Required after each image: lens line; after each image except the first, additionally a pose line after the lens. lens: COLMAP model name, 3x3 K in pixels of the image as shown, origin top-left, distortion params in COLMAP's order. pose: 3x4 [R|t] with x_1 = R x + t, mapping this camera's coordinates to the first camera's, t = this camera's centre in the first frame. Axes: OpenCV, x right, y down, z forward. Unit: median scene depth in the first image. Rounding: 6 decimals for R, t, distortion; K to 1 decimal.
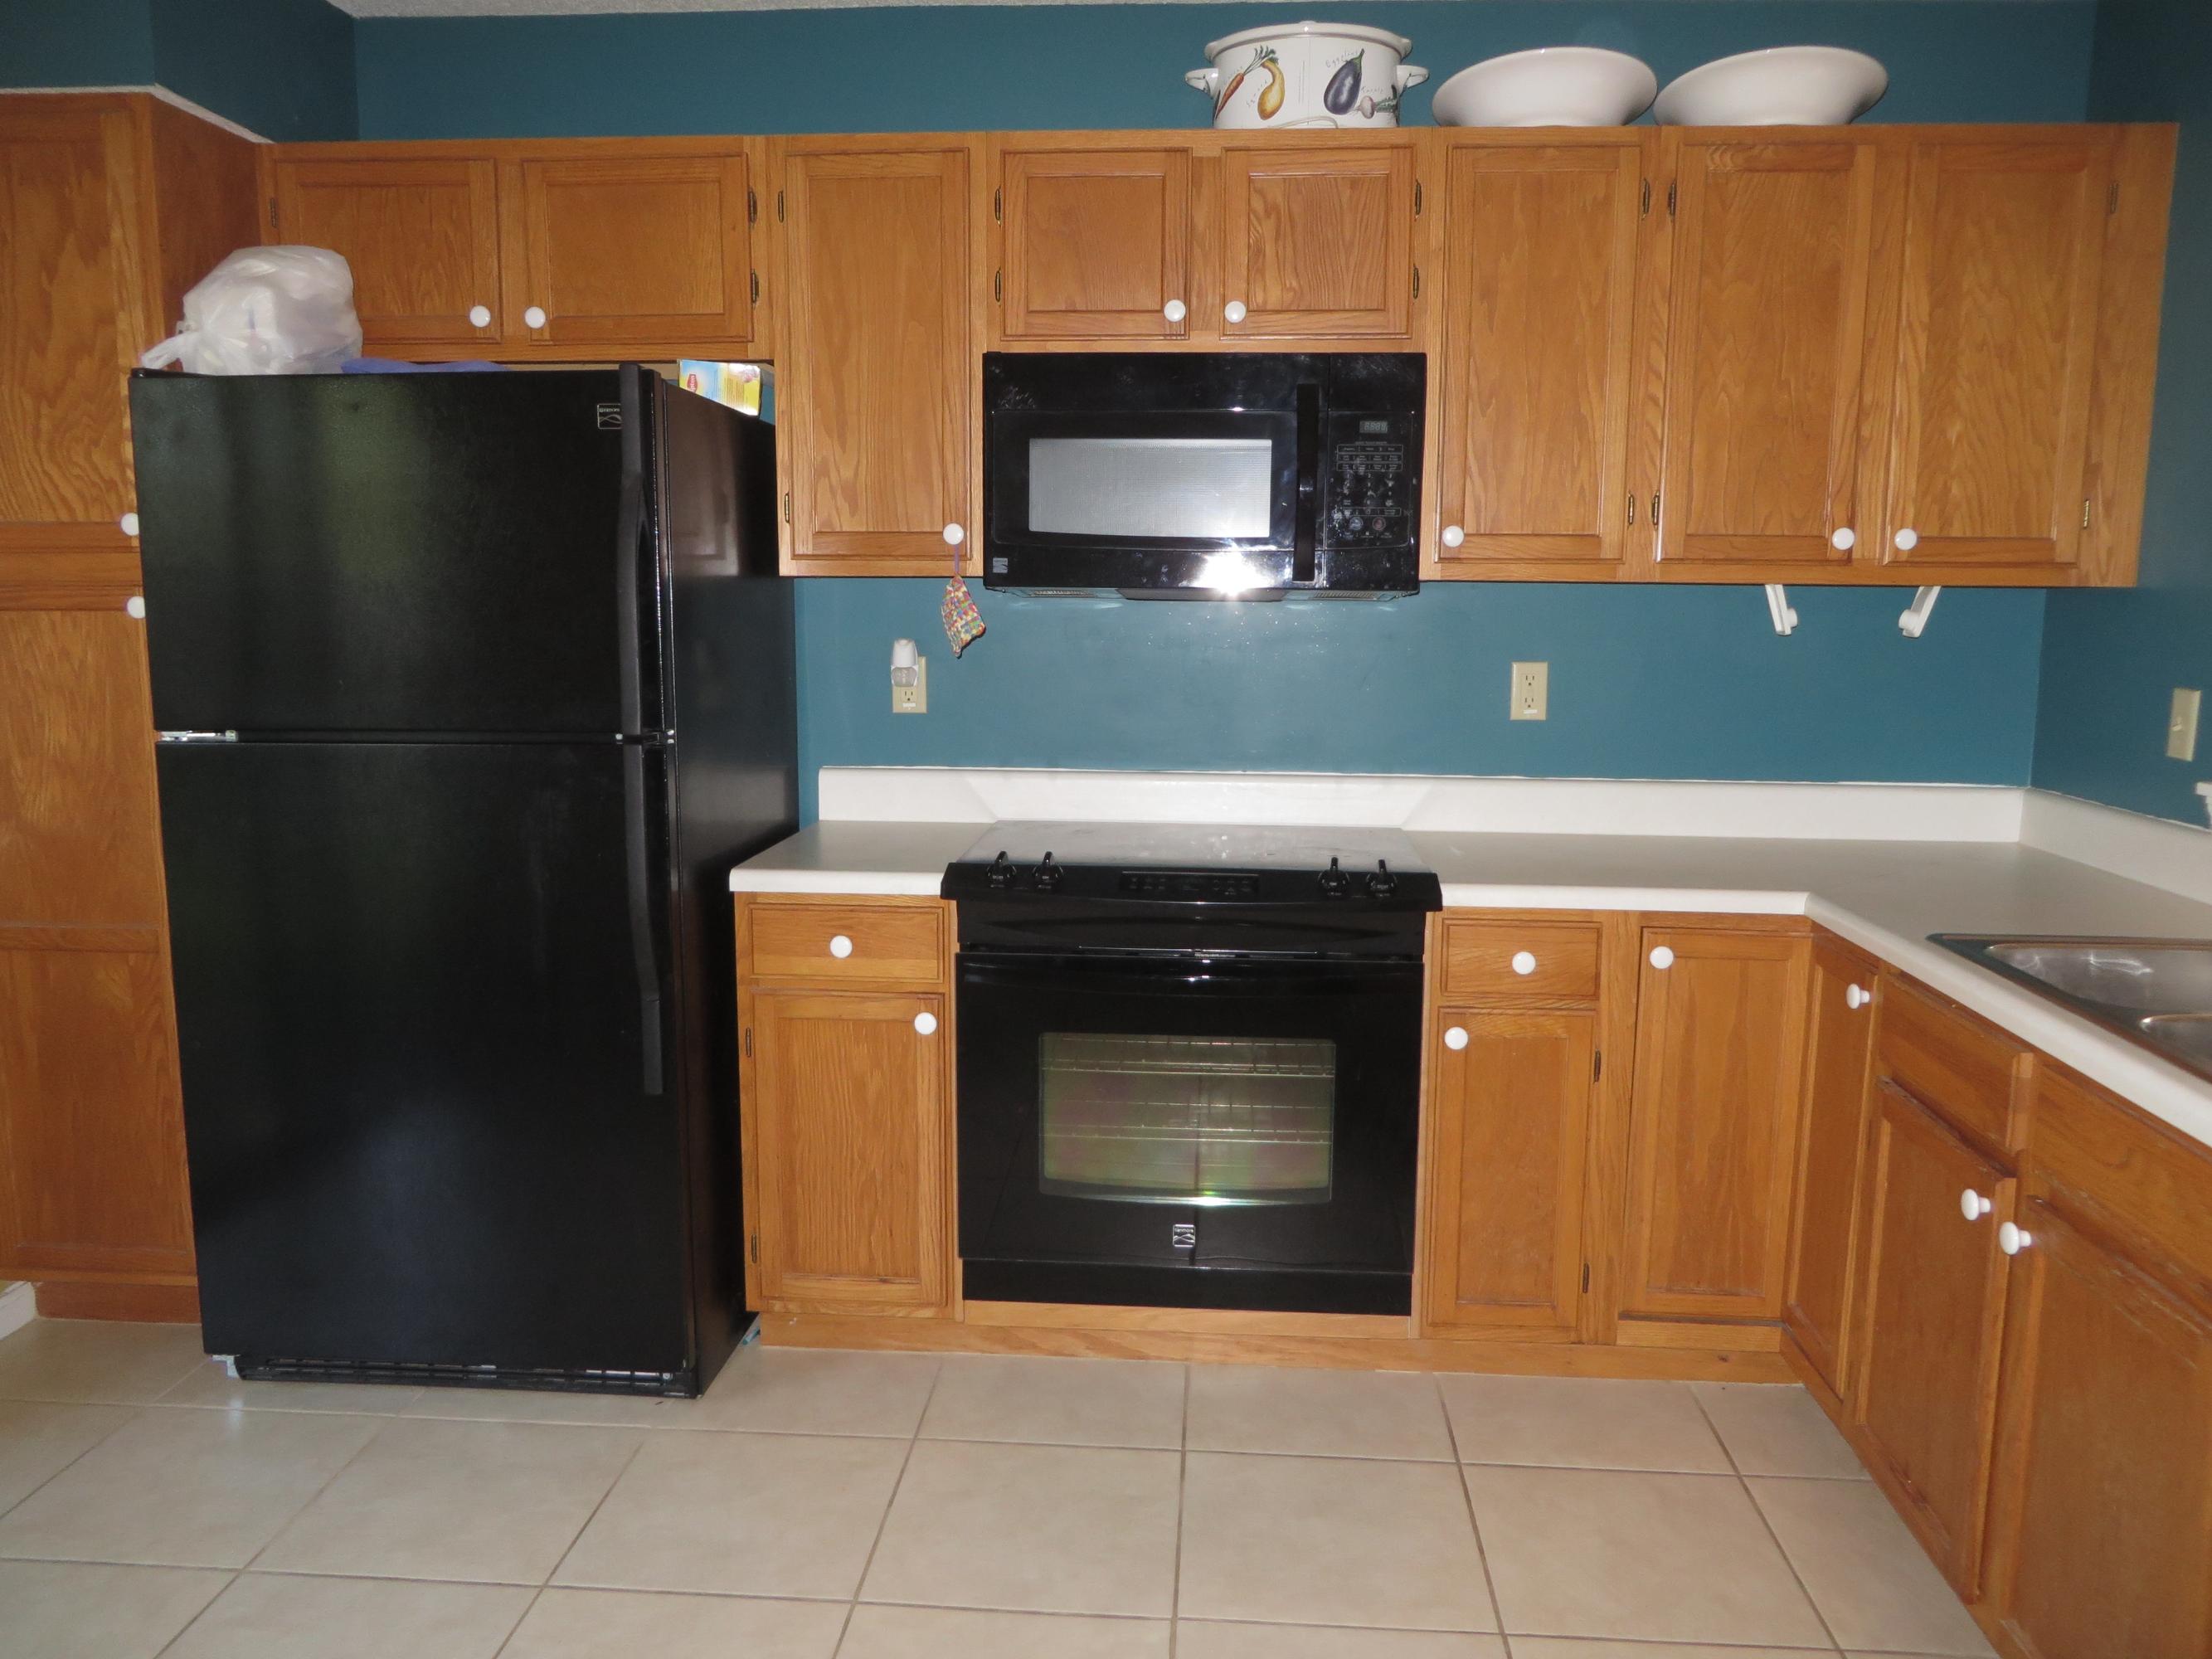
lens RADIAL K [[1650.4, 0, 1108.7], [0, 1650.4, 826.0], [0, 0, 1]] dist [-0.019032, 0.005035]
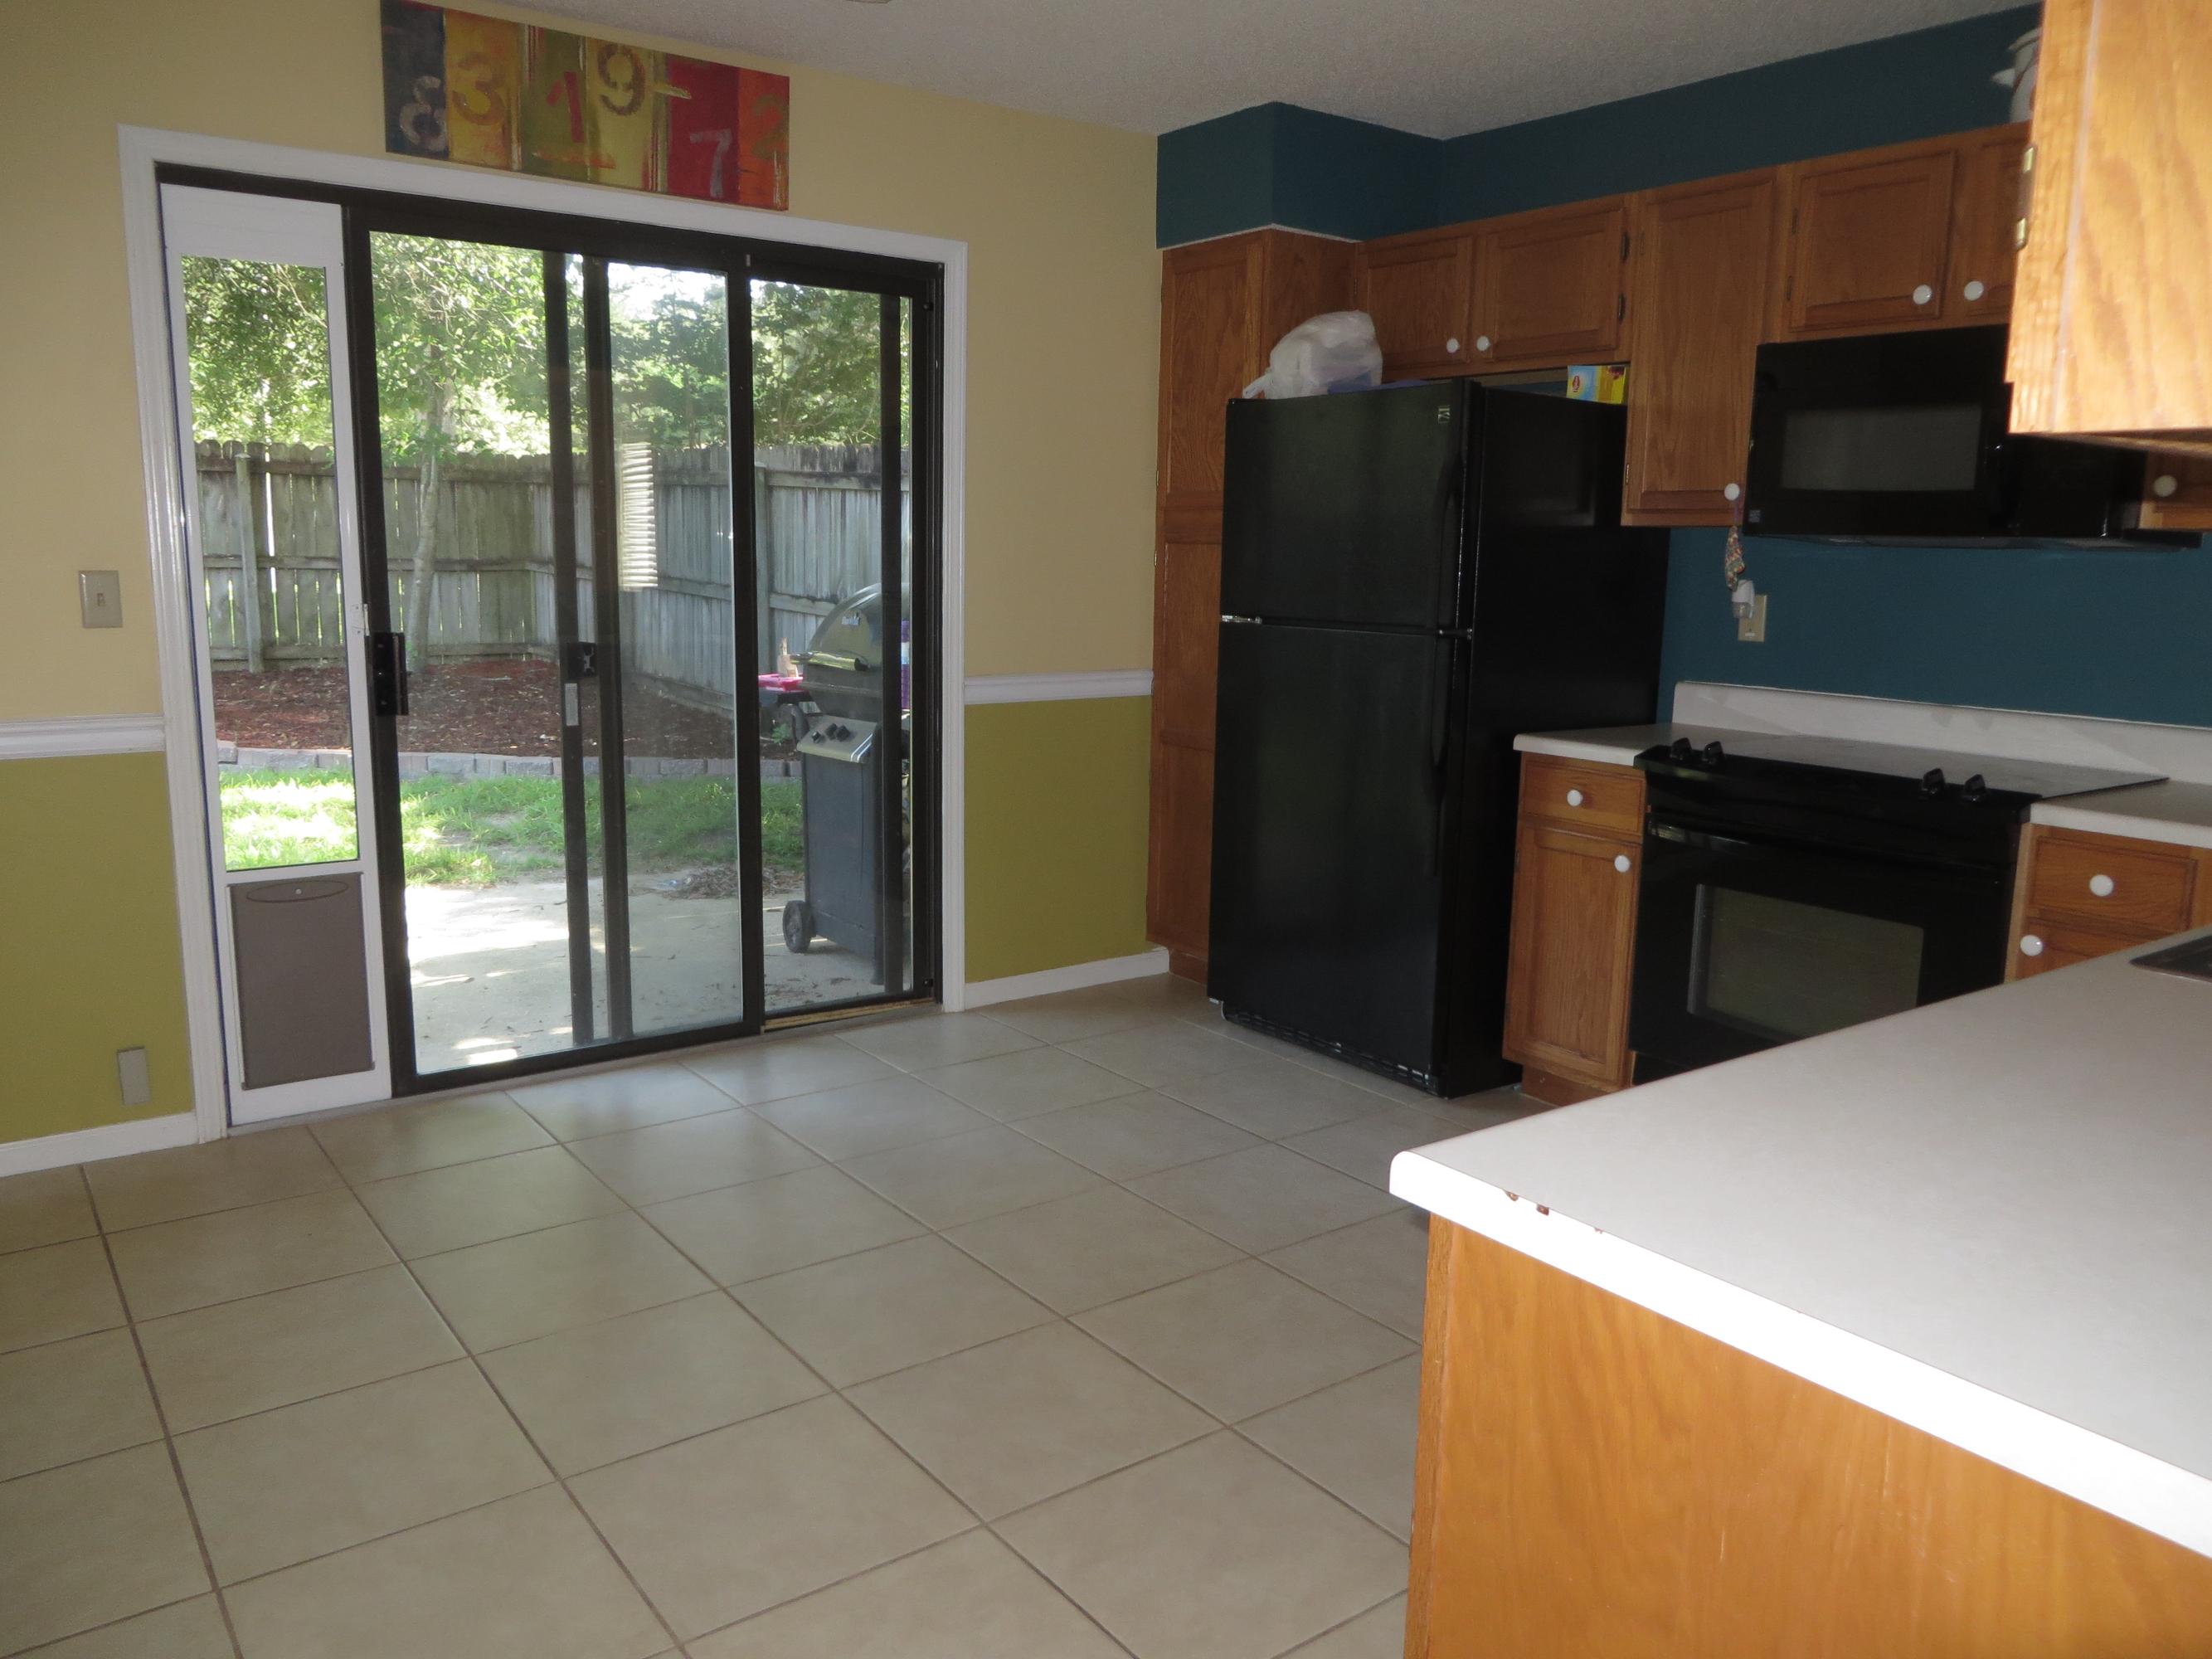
lens RADIAL K [[1661.9, 0, 1120.1], [0, 1661.9, 838.5], [0, 0, 1]] dist [-0.012588, 0.000893]
pose [[0.650614, 0.137886, -0.746786, 0.602511], [-0.125549, 0.989376, 0.073297, 0.051537], [0.748959, 0.046070, 0.661013, -0.174381]]
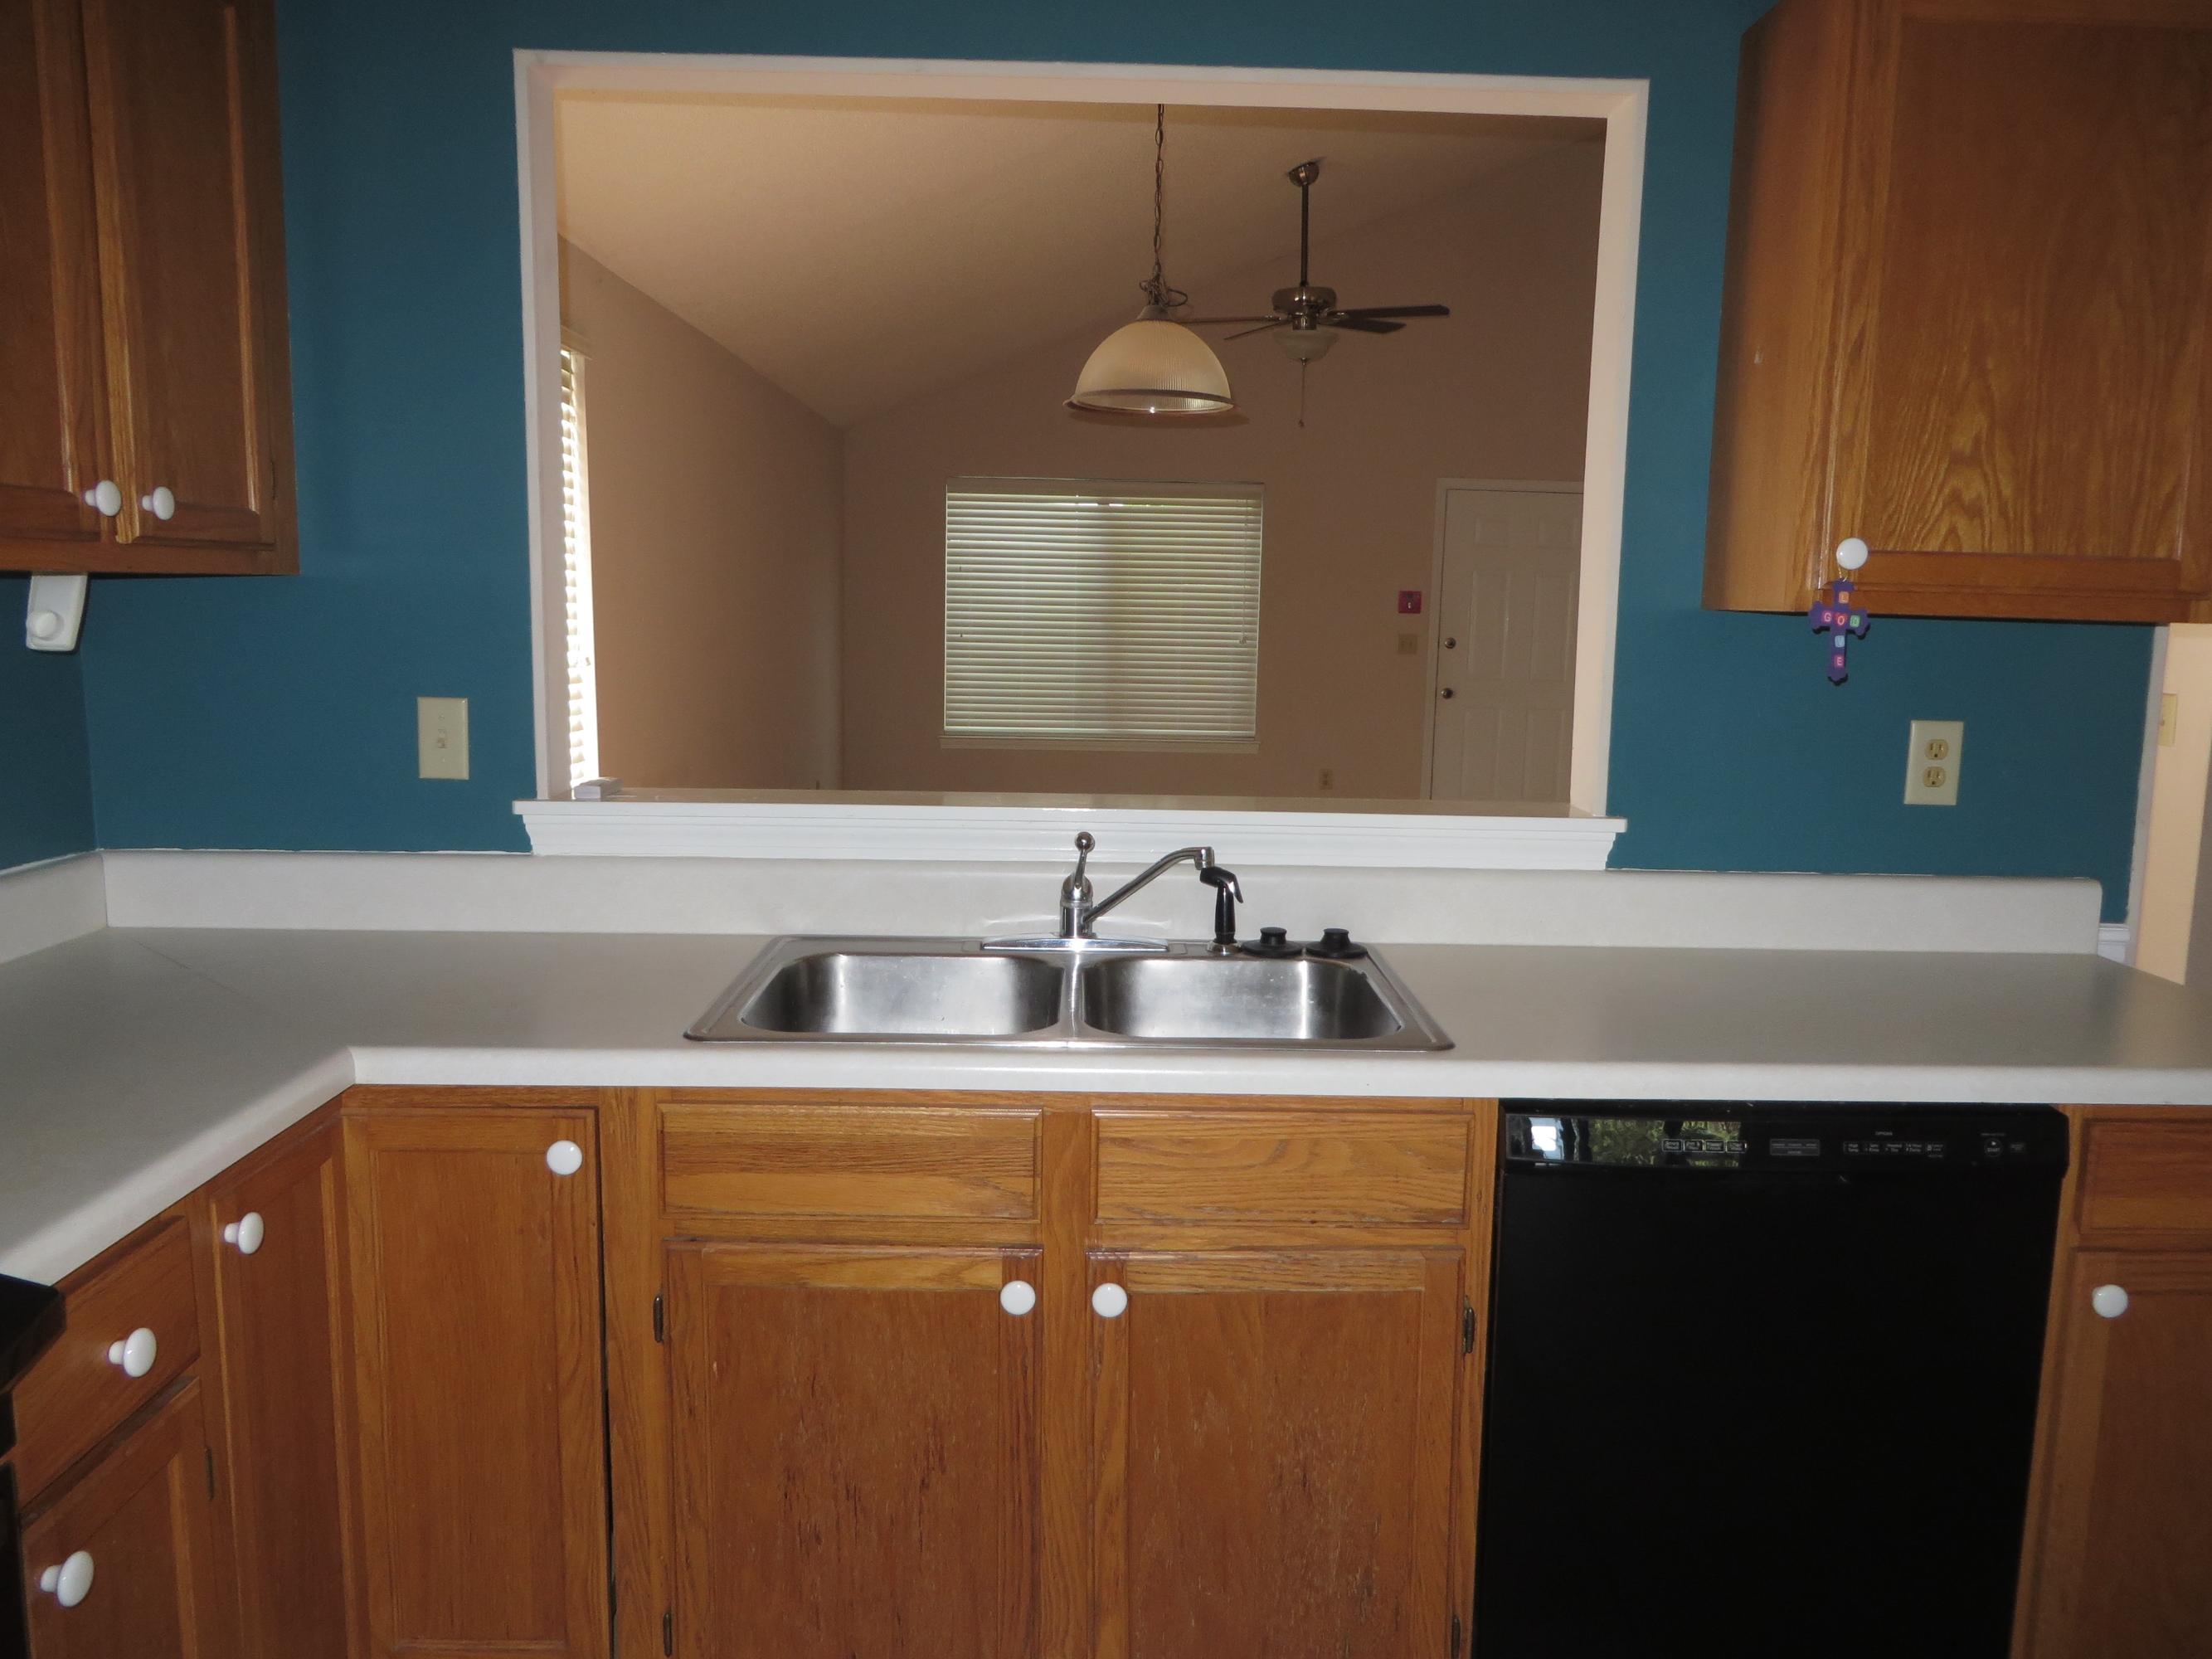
lens RADIAL K [[1653.7, 0, 1097.9], [0, 1653.7, 827.4], [0, 0, 1]] dist [-0.014086, 0.004673]
pose [[-0.081783, -0.152718, 0.984880, -0.218899], [0.125973, 0.978681, 0.162218, -0.108420], [-0.988657, 0.137335, -0.060801, 0.691102]]
